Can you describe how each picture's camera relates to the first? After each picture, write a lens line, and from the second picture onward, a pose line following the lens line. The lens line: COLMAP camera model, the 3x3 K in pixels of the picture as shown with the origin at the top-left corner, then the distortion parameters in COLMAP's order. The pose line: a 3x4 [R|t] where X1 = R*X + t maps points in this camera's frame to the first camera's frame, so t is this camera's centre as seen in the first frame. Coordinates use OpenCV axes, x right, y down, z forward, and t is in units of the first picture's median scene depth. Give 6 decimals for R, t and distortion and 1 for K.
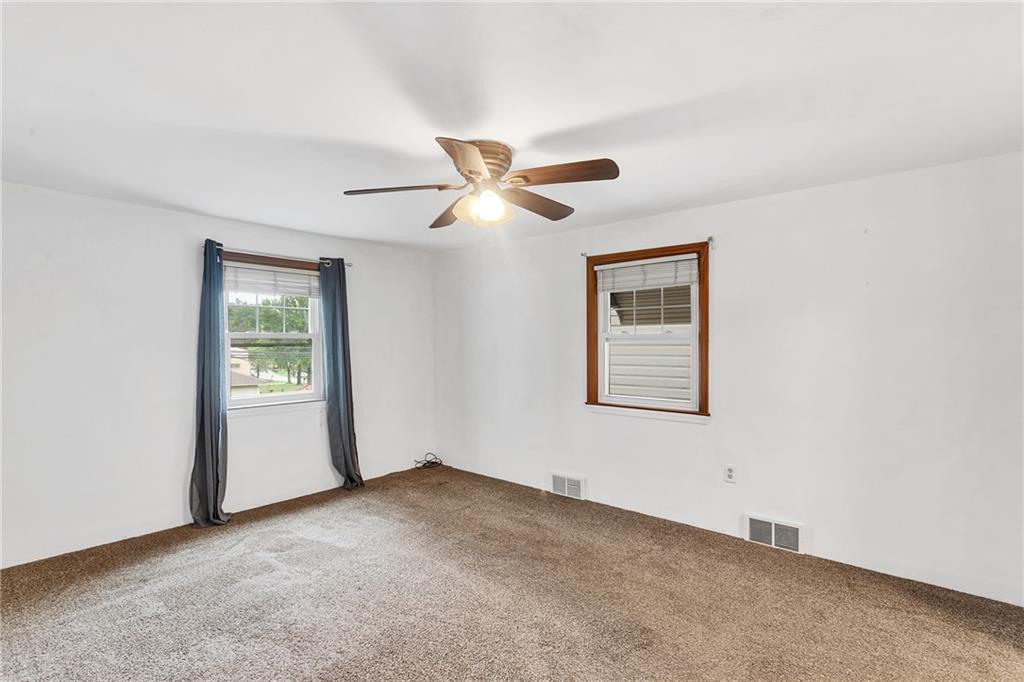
lens RADIAL K [[539.2, 0, 514.2], [0, 539.2, 332.9], [0, 0, 1]] dist [-0.000684, 0.001555]
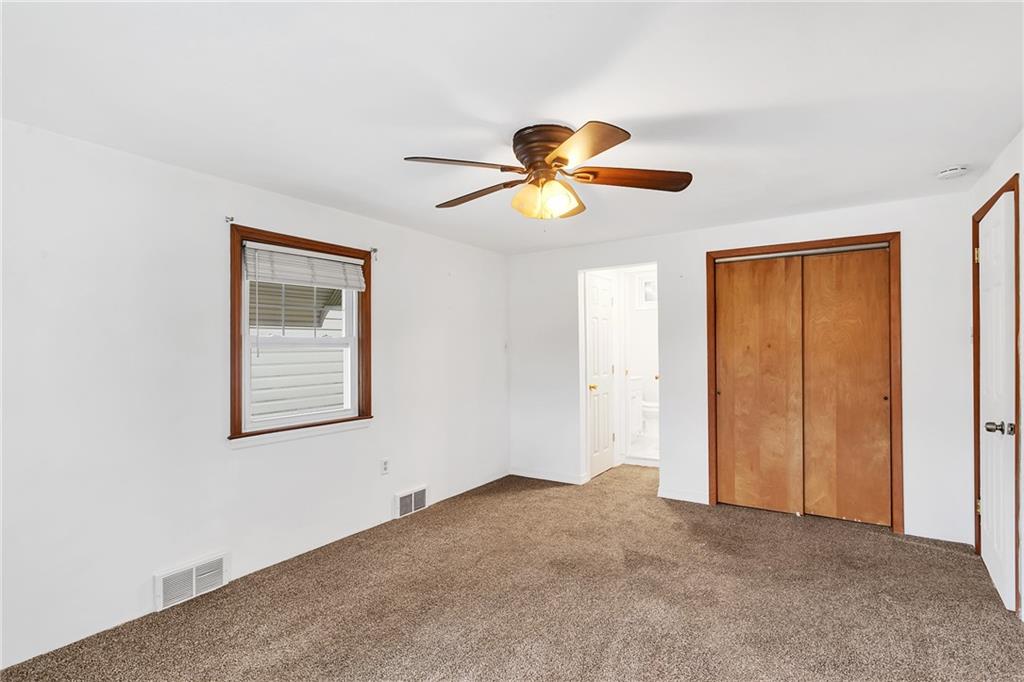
lens RADIAL K [[497.6, 0, 517.0], [0, 497.6, 344.8], [0, 0, 1]] dist [-0.000465, 0.001206]
pose [[-0.162911, 0.014079, 0.986540, -0.617015], [0.000827, 0.999900, -0.014133, 0.024791], [-0.986640, -0.001487, -0.162907, 0.844294]]
